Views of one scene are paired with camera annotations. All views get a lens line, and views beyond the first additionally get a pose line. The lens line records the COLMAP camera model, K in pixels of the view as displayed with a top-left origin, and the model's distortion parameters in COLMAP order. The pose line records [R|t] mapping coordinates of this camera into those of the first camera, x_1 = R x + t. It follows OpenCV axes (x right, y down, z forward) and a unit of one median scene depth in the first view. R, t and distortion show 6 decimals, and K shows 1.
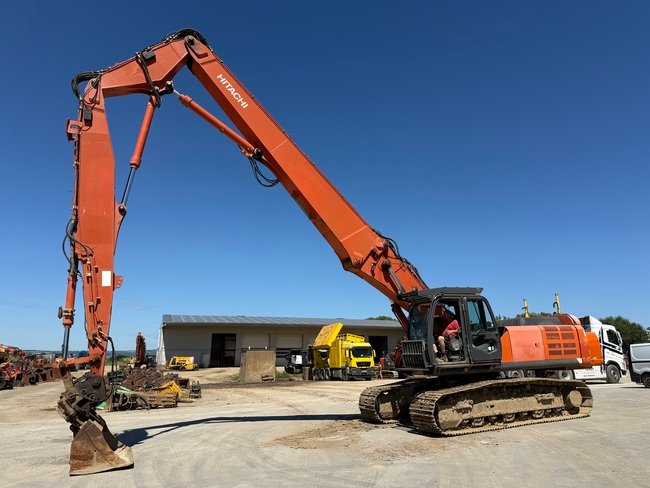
lens RADIAL K [[461.1, 0, 327.1], [0, 461.1, 245.7], [0, 0, 1]] dist [0.083838, -0.144982]
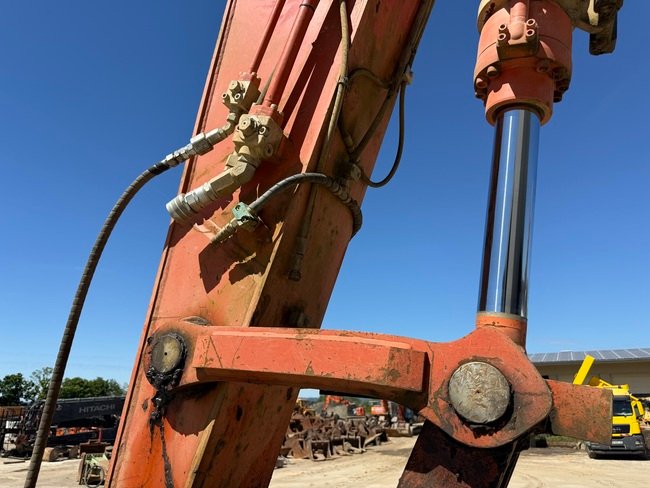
lens RADIAL K [[466.5, 0, 328.0], [0, 466.5, 244.9], [0, 0, 1]] dist [0.001569, -0.000406]
pose [[0.670913, -0.240316, -0.701515, 0.982385], [0.178074, 0.970561, -0.162177, 0.252384], [0.719837, -0.016115, 0.693956, 1.281066]]
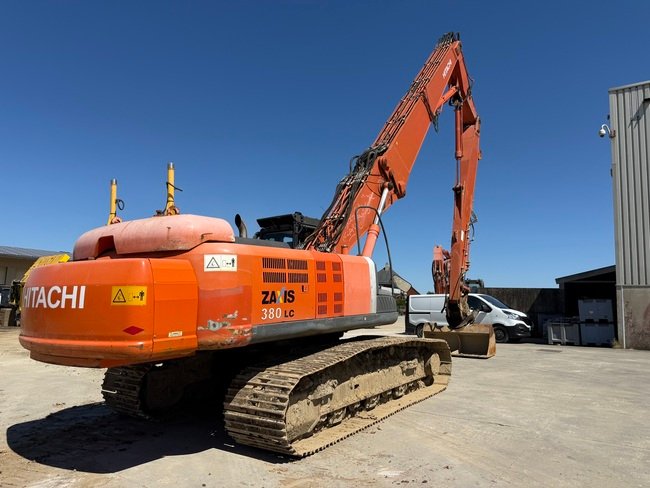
lens RADIAL K [[457.2, 0, 331.9], [0, 457.2, 242.7], [0, 0, 1]] dist [0.141328, -0.243586]
pose [[0.846659, 0.099795, 0.522695, -0.001212], [-0.155478, 0.985788, 0.063631, 0.120840], [-0.508916, -0.135141, 0.850142, 0.499457]]
